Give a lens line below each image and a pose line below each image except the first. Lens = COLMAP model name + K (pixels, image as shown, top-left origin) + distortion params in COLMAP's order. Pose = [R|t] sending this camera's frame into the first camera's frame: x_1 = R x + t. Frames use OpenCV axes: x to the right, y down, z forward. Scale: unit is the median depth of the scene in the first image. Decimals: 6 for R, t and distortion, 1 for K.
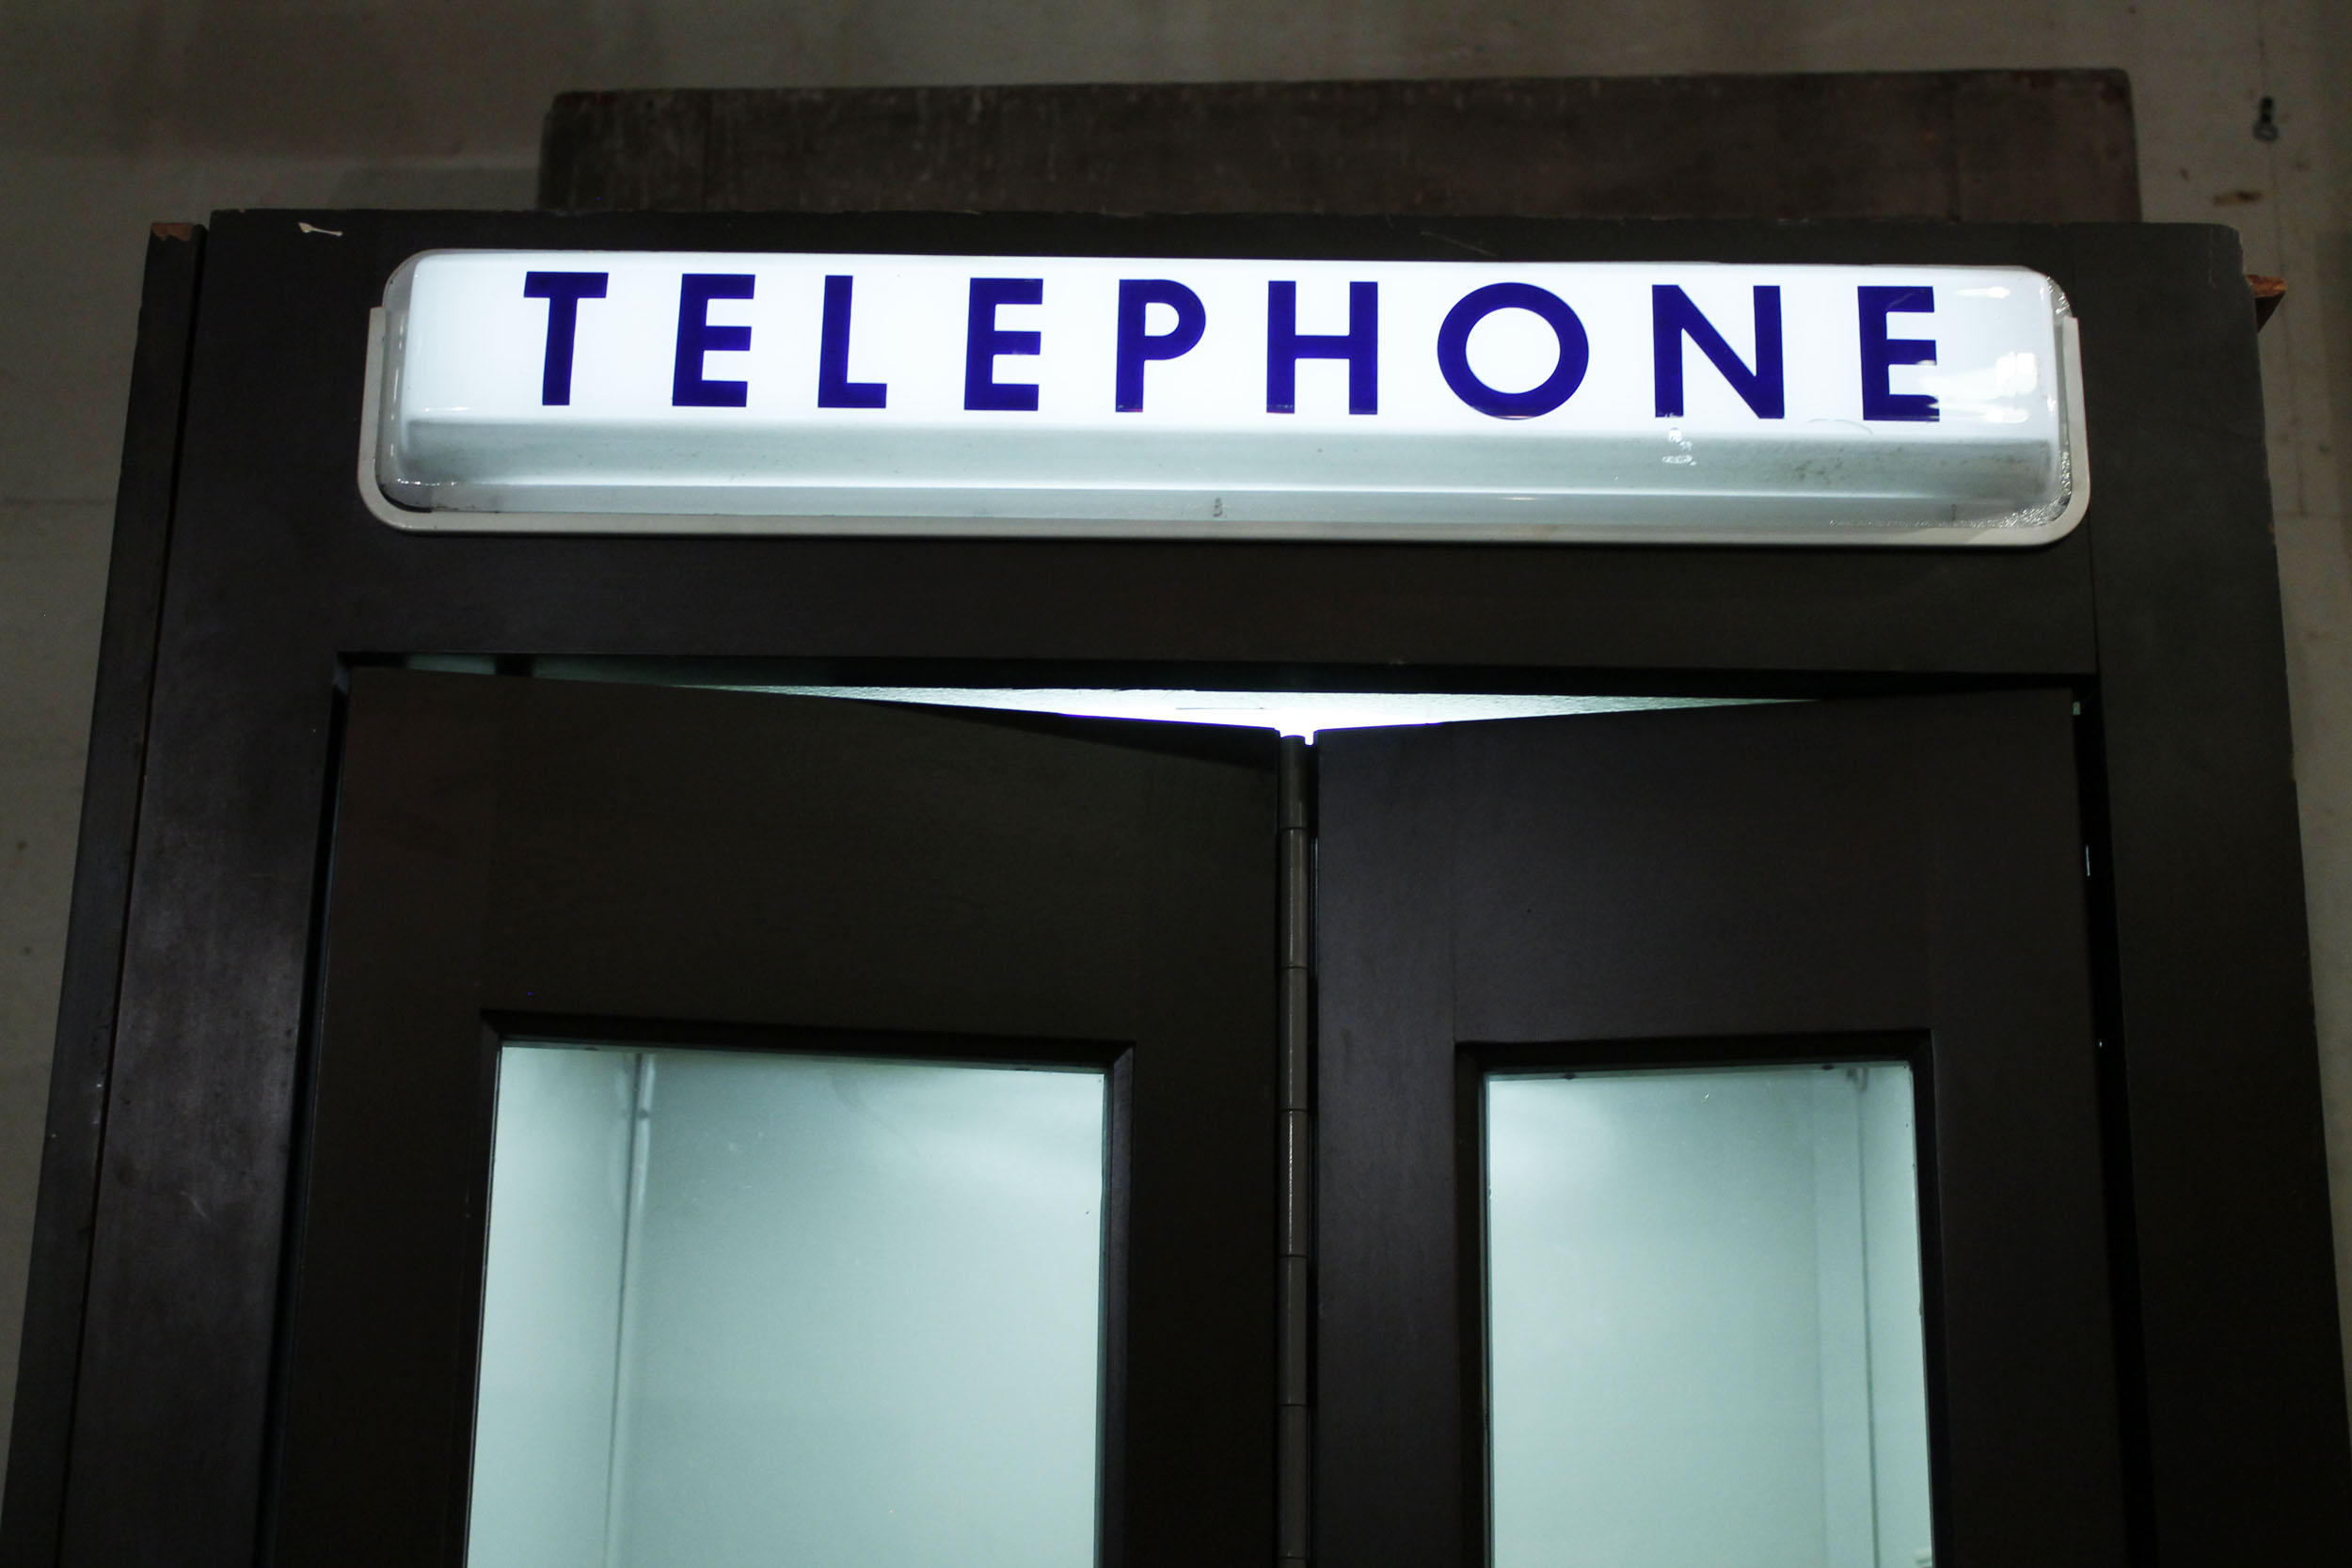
lens RADIAL K [[3192.9, 0, 1176.0], [0, 3192.9, 784.0], [0, 0, 1]] dist [-0.037374, -0.004592]
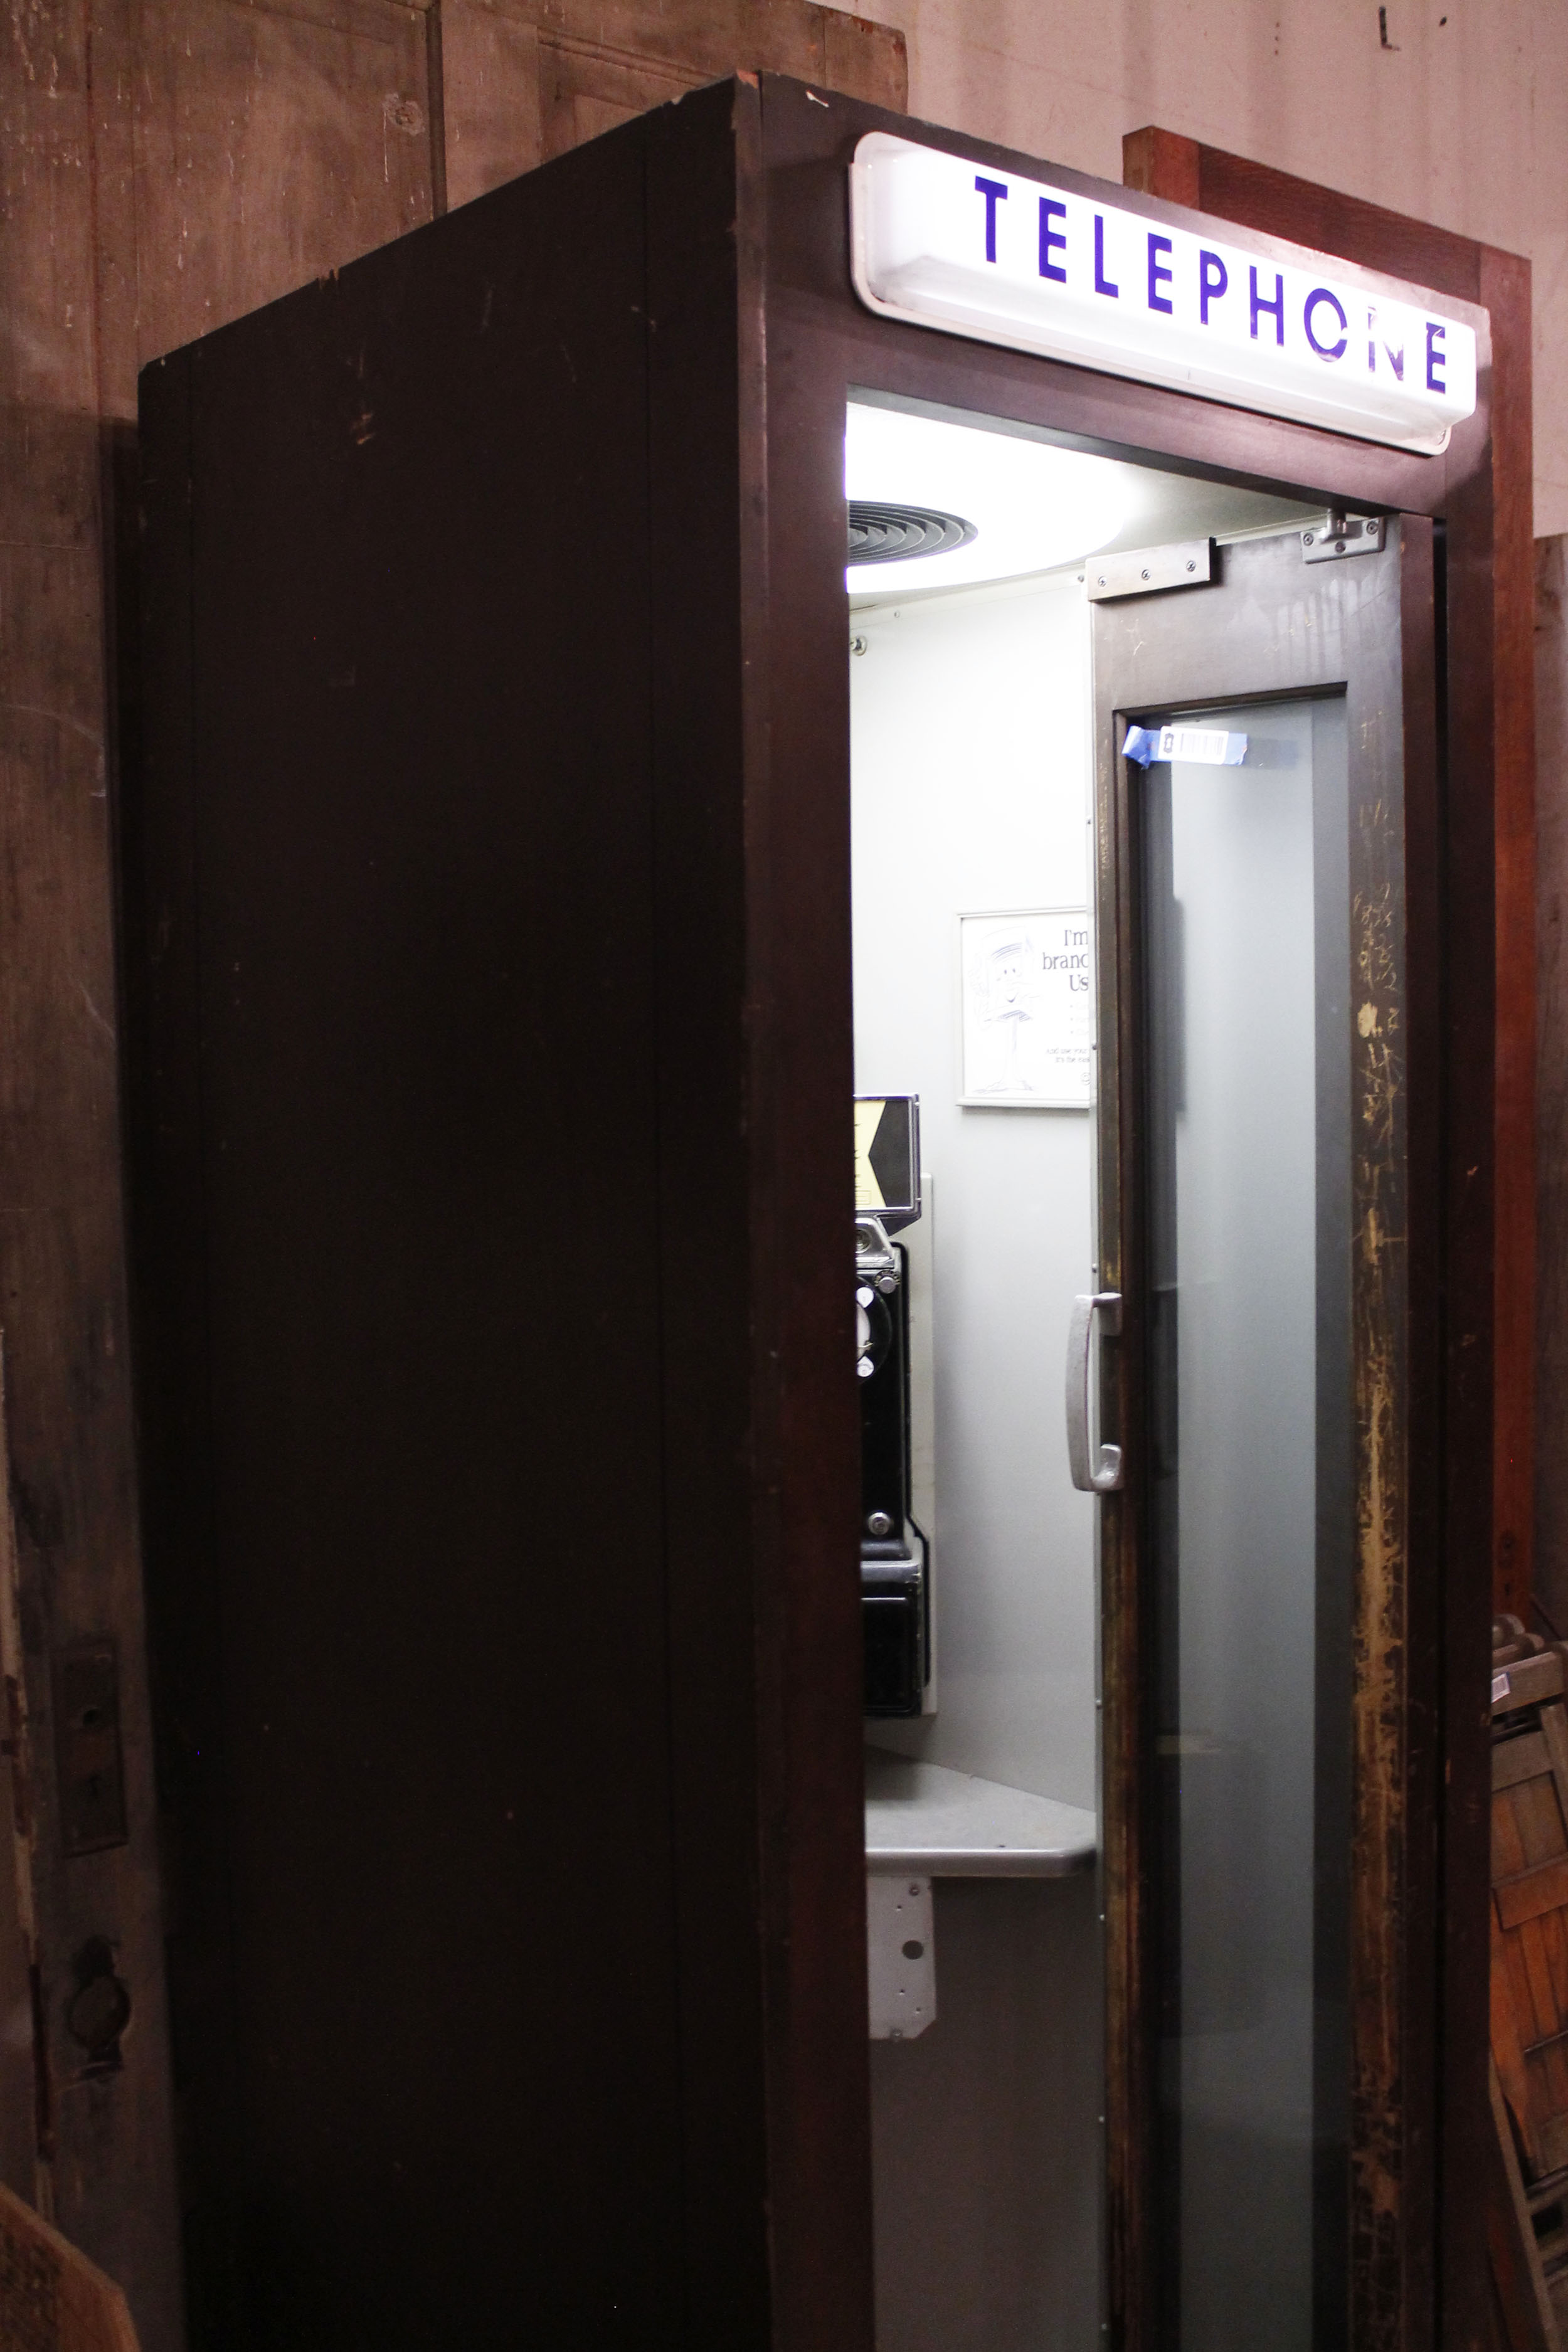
lens RADIAL K [[2433.1, 0, 773.4], [0, 2433.1, 1184.6], [0, 0, 1]] dist [-0.116579, 0.134148]
pose [[0.742075, -0.072003, 0.666439, -1.182855], [-0.158167, 0.947332, 0.278468, 0.012408], [-0.651390, -0.312053, 0.691603, 0.012982]]
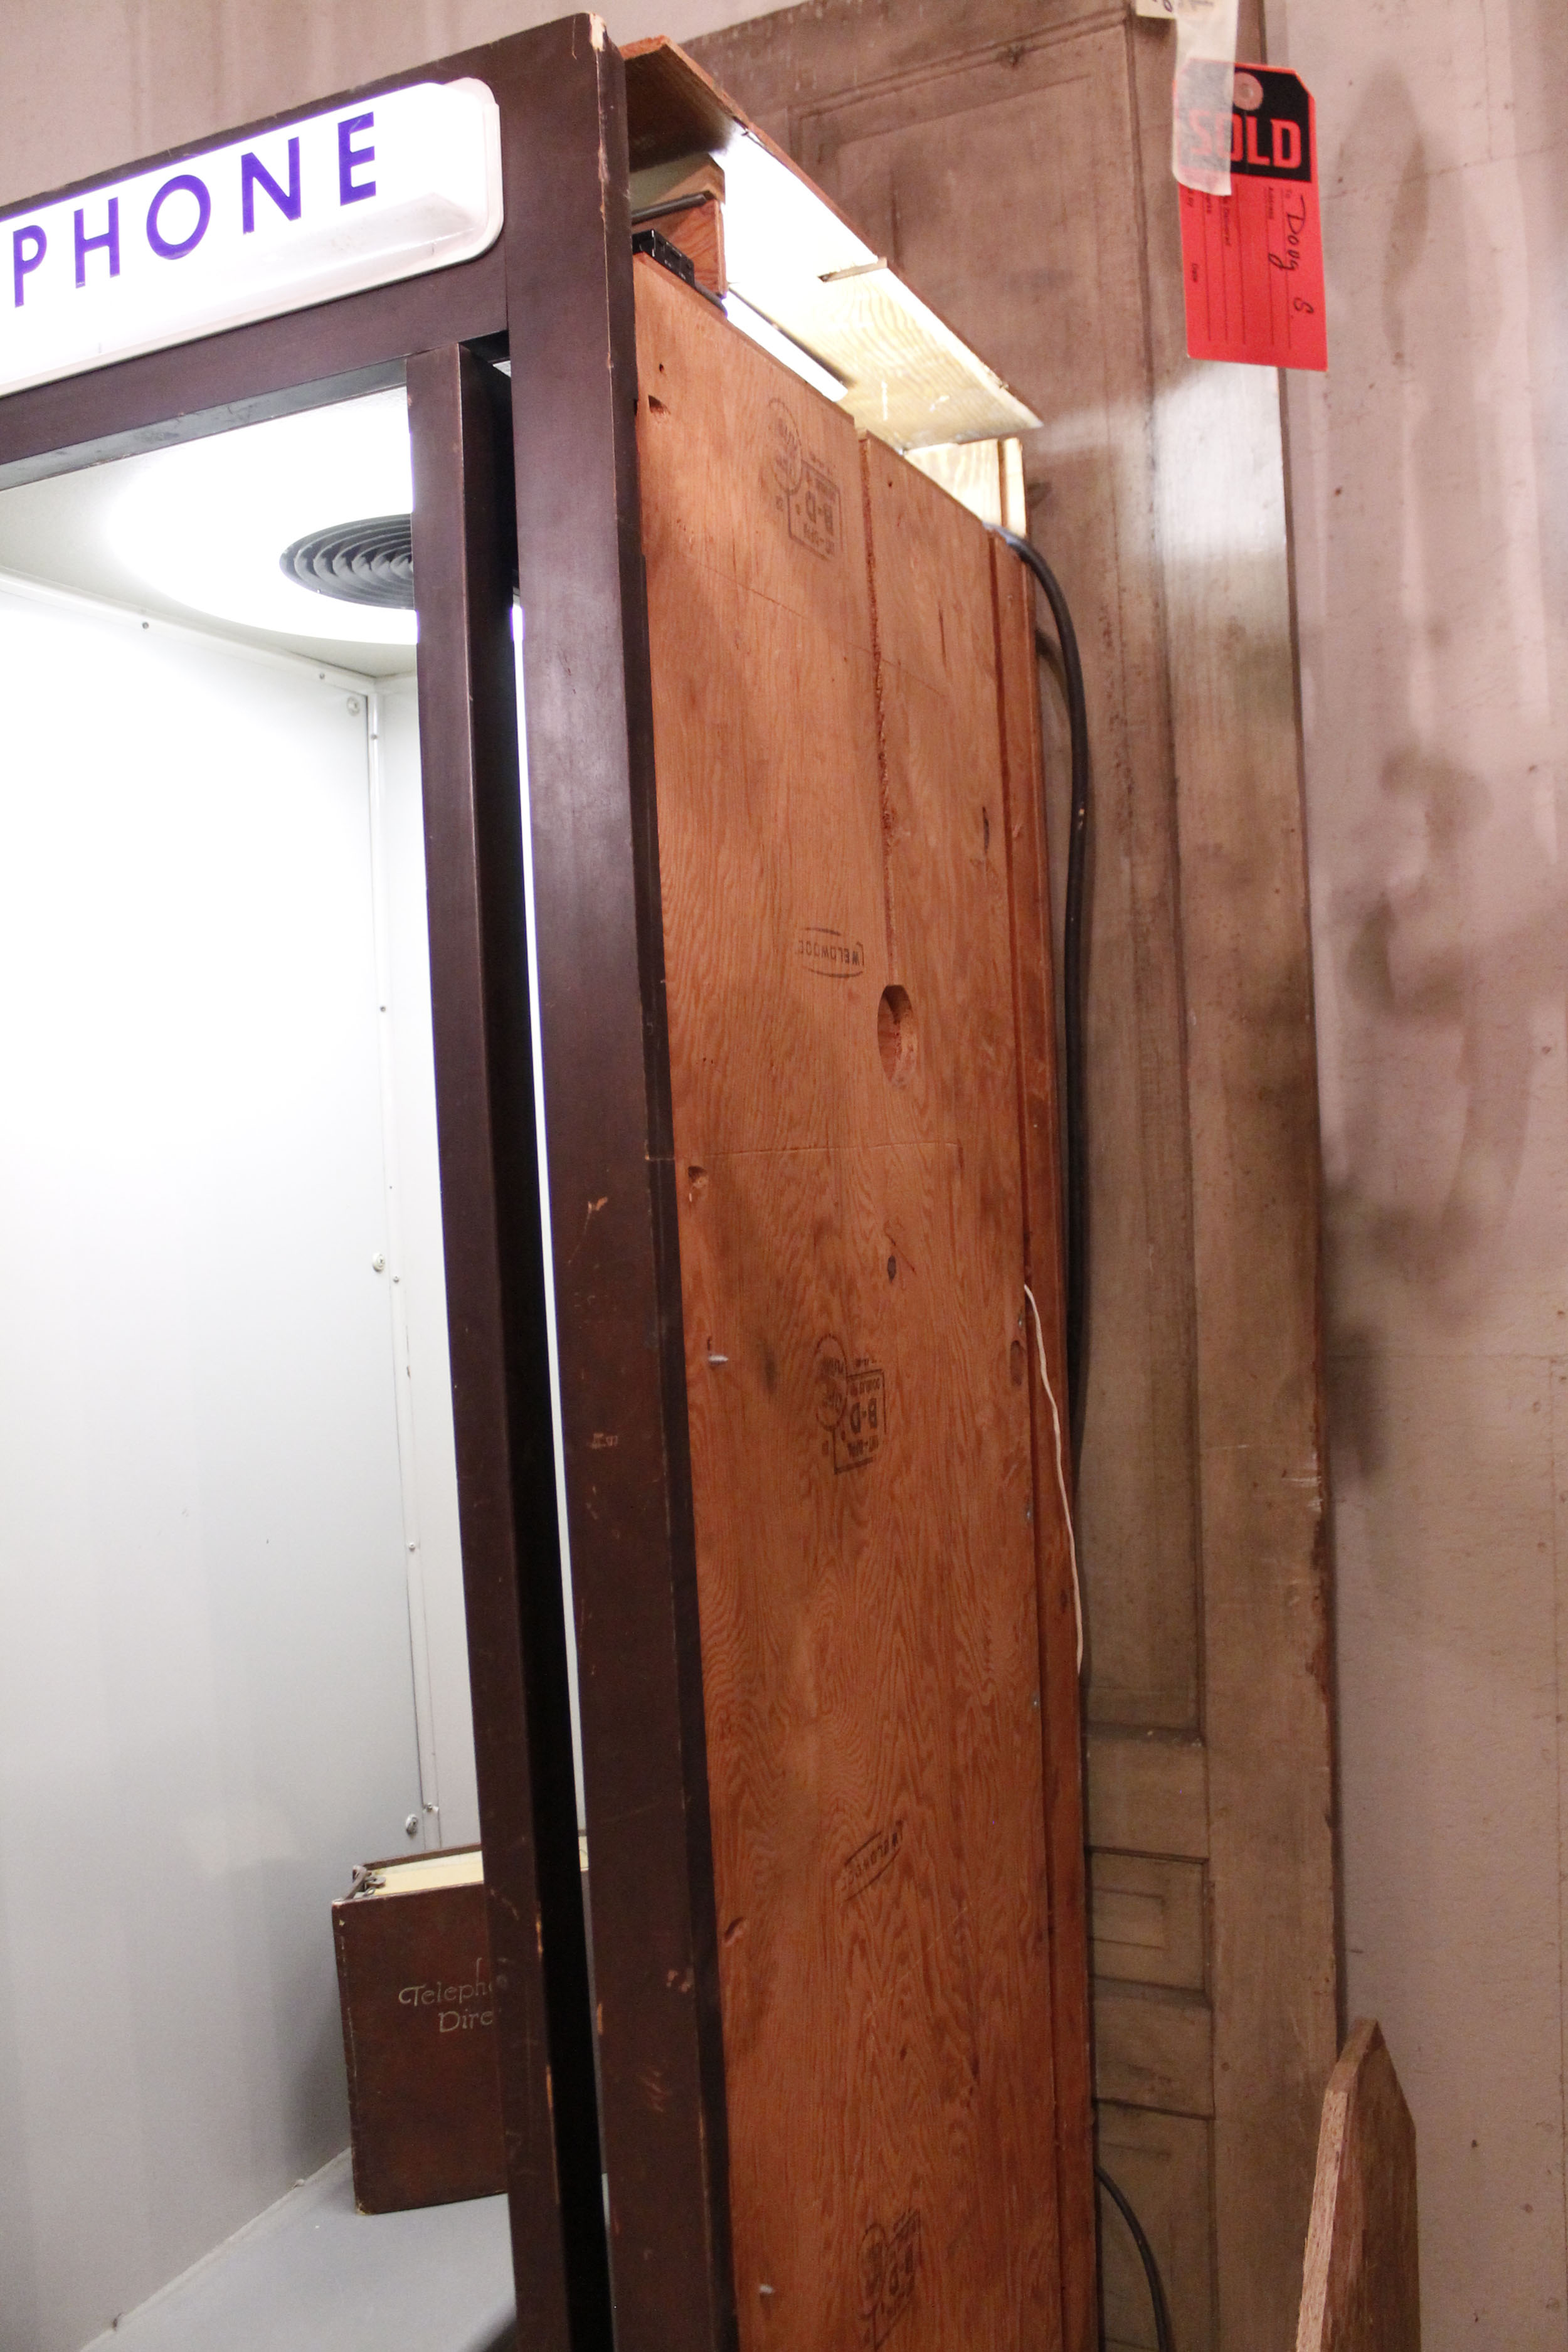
lens RADIAL K [[1942.1, 0, 784.0], [0, 1942.1, 1176.0], [0, 0, 1]] dist [-0.166249, 0.146665]
pose [[0.918947, -0.049898, -0.391211, 0.770177], [0.167178, 0.947716, 0.271819, 0.137548], [0.357194, -0.315189, 0.879243, 0.058503]]
